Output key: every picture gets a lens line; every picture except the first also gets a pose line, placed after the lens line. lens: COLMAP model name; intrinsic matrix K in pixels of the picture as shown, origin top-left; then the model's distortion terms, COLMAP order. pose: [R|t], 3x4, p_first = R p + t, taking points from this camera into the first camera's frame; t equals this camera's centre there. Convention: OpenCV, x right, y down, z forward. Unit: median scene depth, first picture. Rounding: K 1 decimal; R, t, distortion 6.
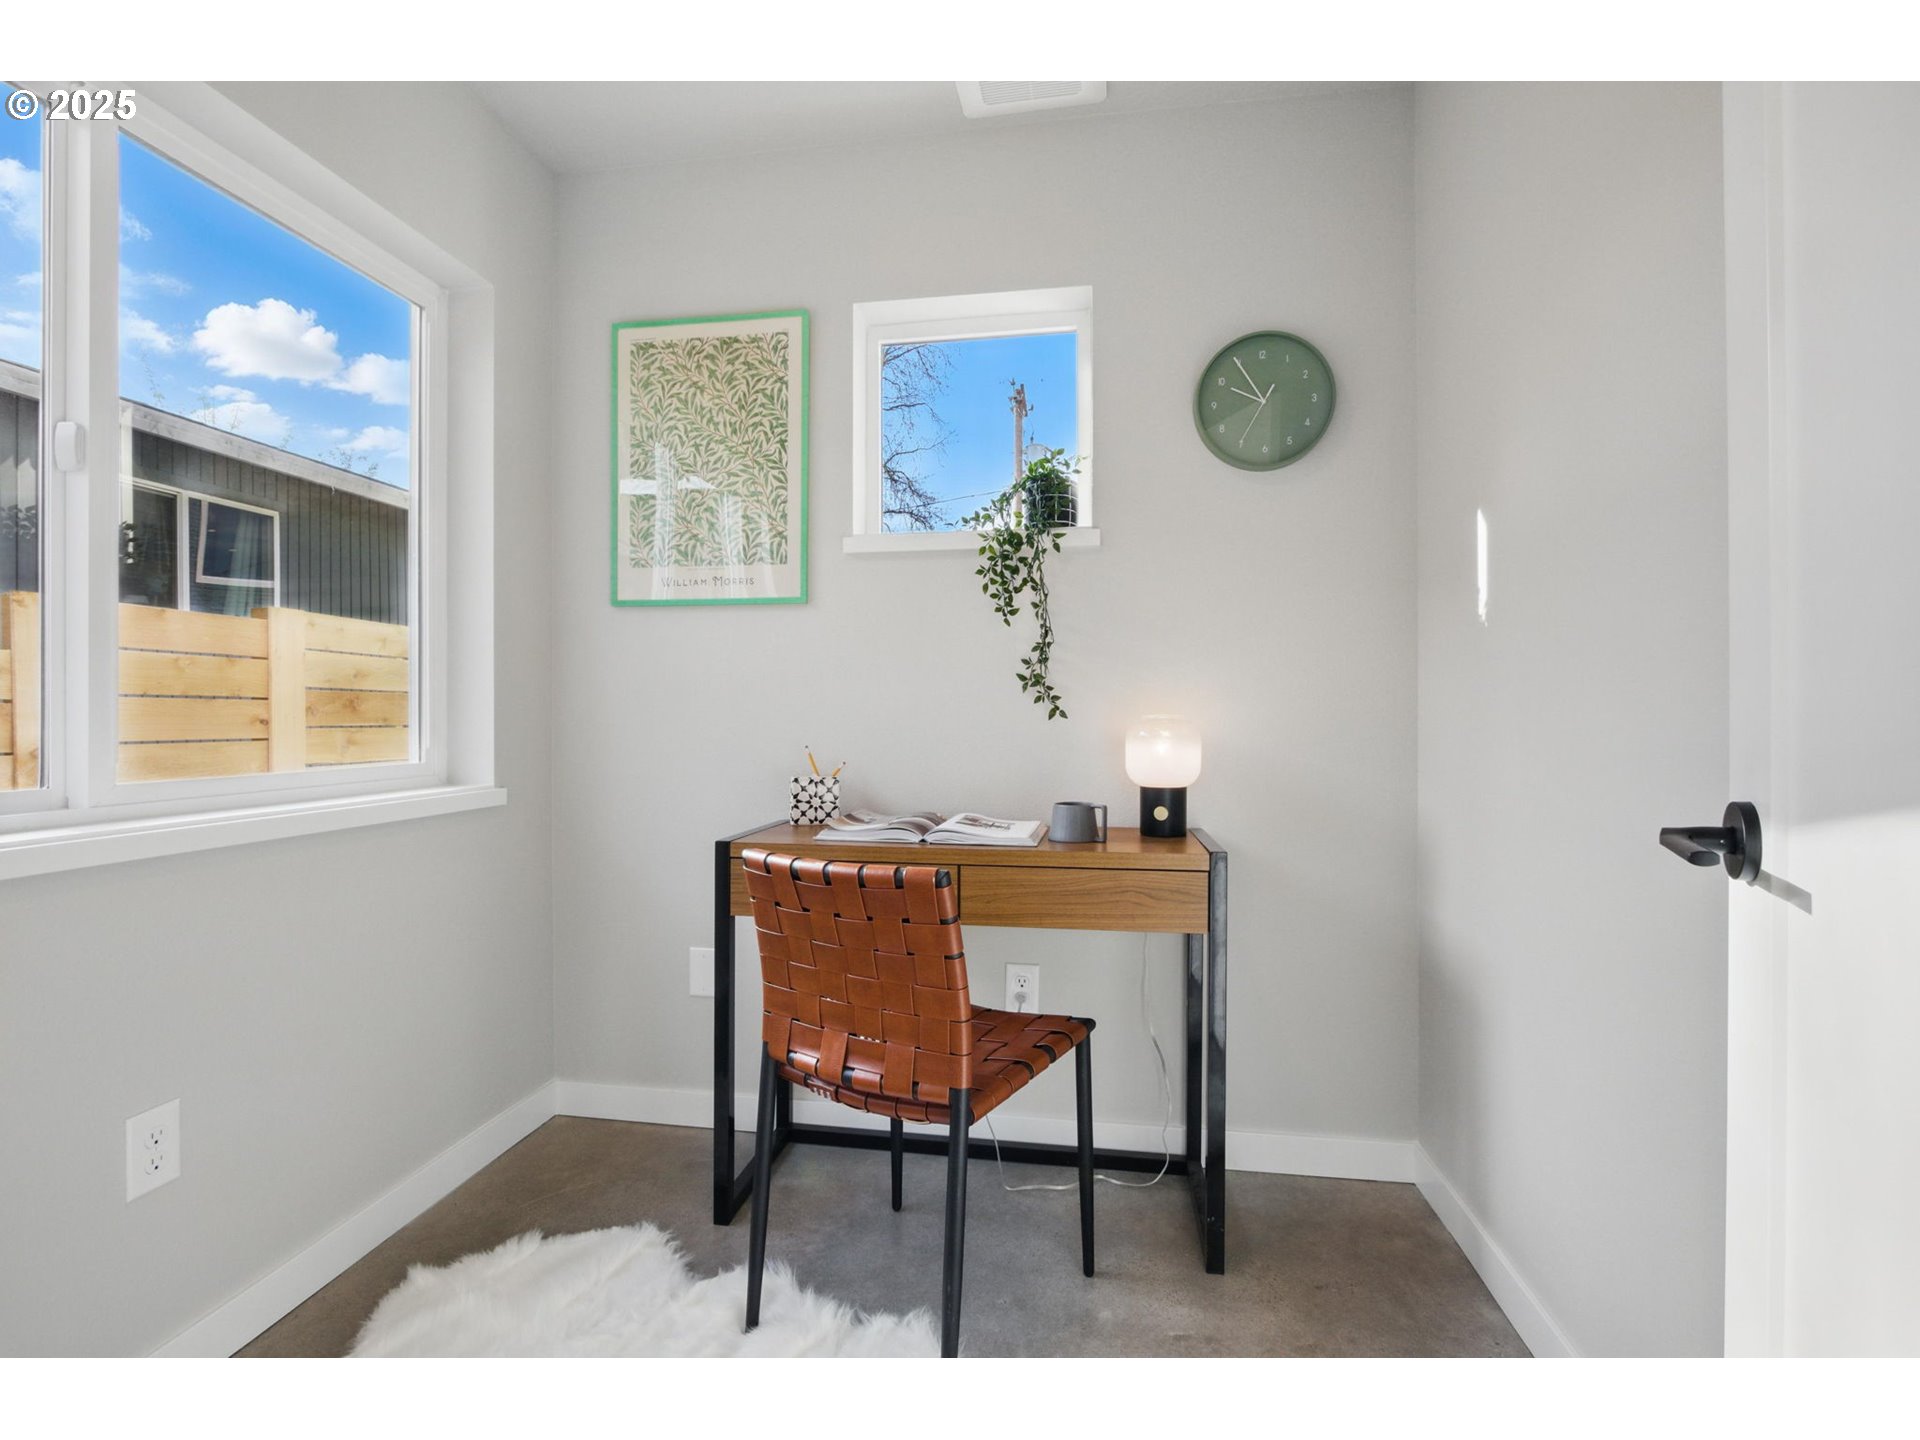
lens RADIAL K [[901.6, 0, 962.2], [0, 901.6, 721.8], [0, 0, 1]] dist [-0.019780, 0.003736]
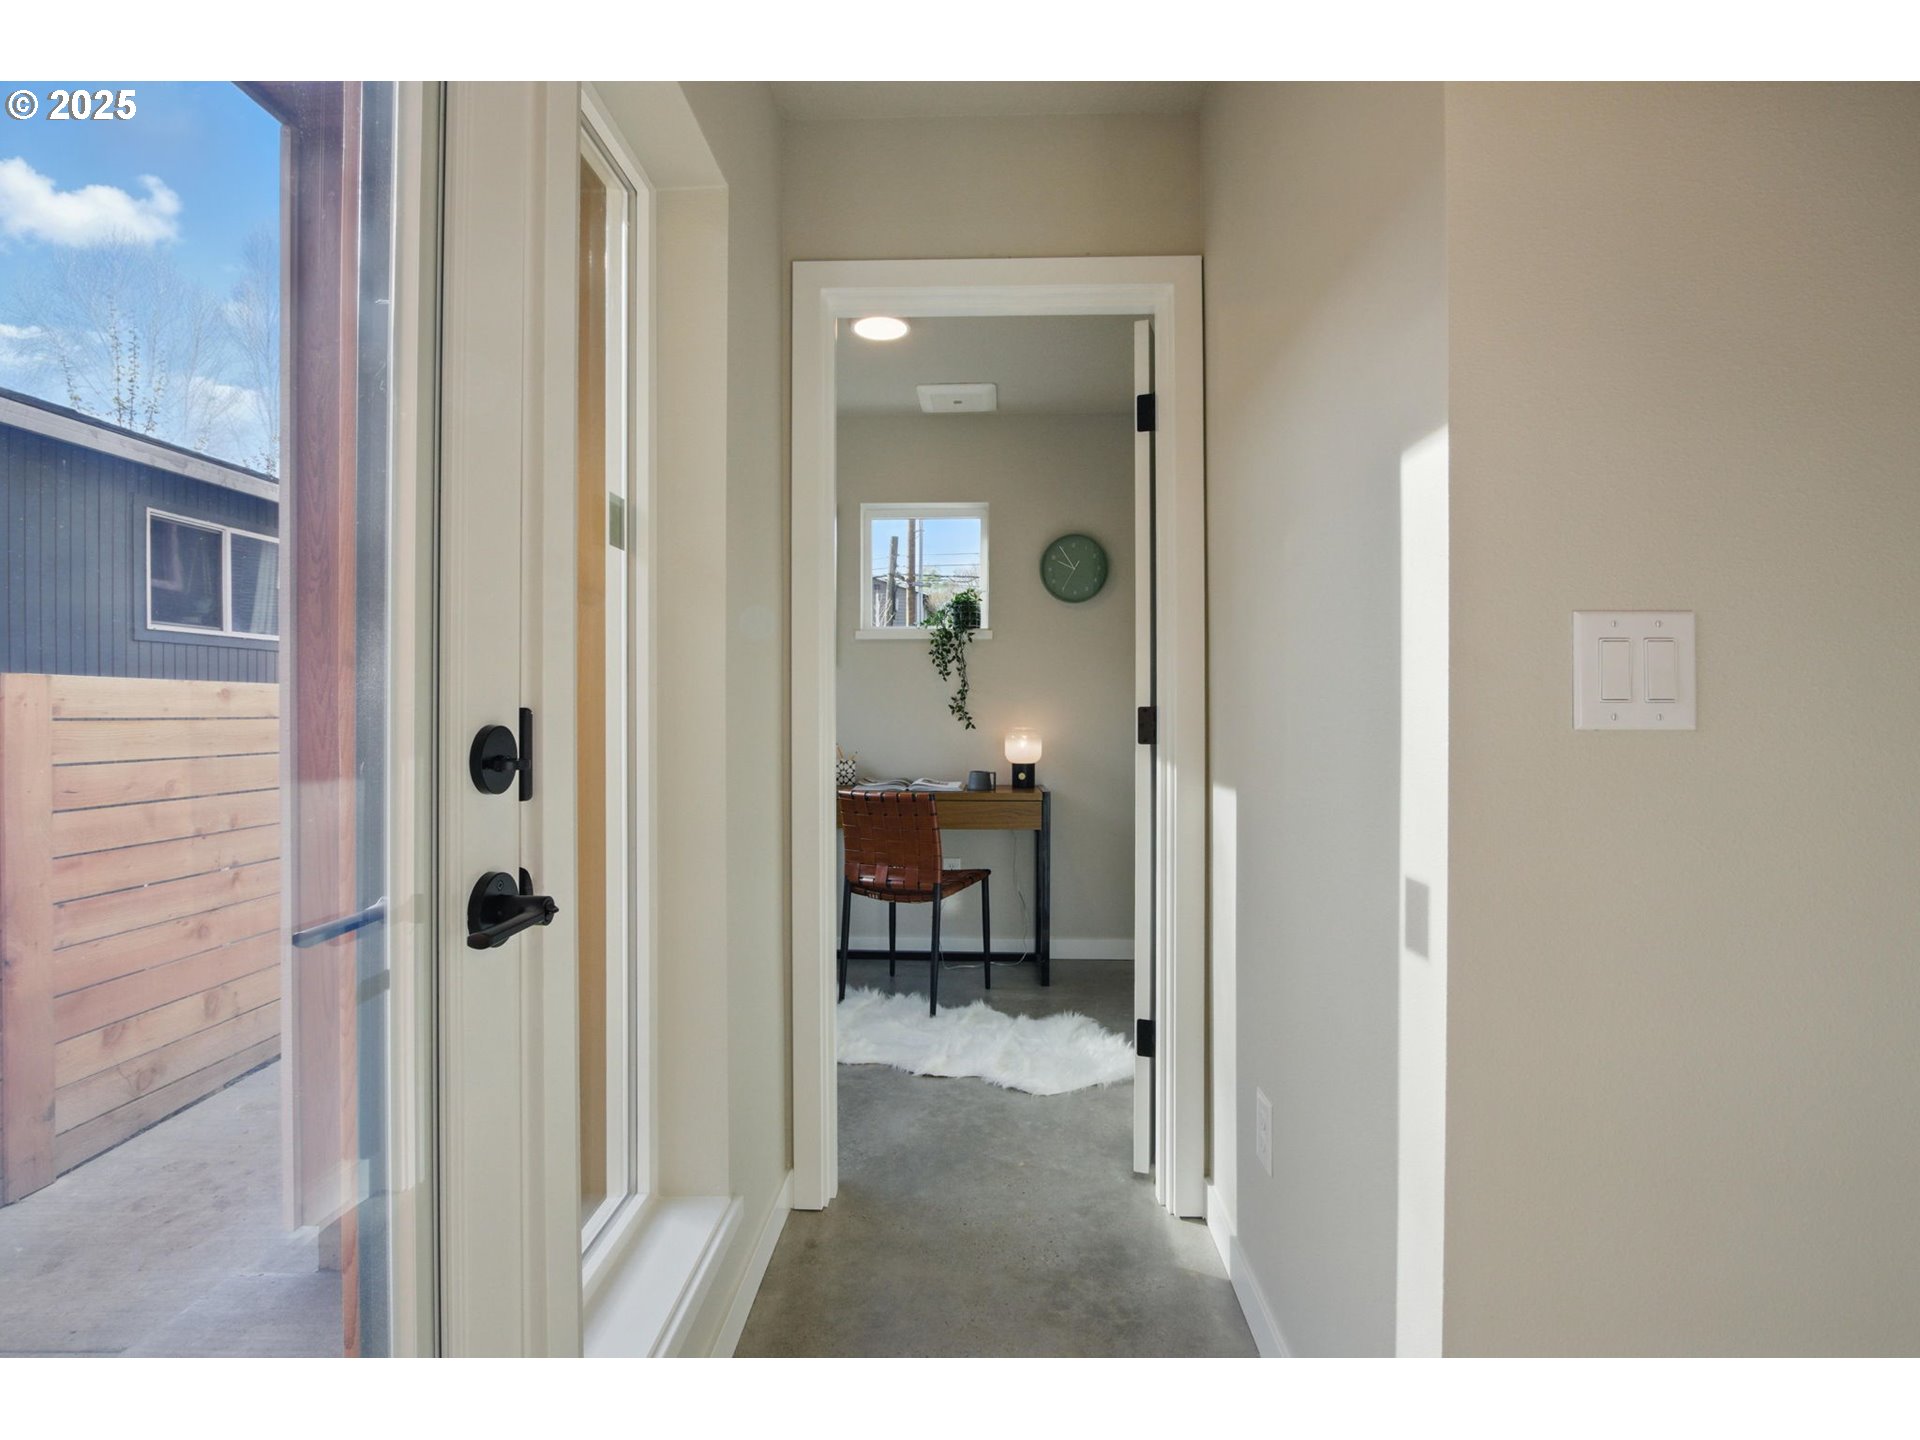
lens RADIAL K [[901.6, 0, 961.1], [0, 901.6, 716.7], [0, 0, 1]] dist [-0.019780, 0.003736]
pose [[0.992698, -0.000446, 0.120627, -0.149595], [0.000081, 0.999995, 0.003032, -0.036216], [-0.120628, -0.003000, 0.992693, -0.929141]]
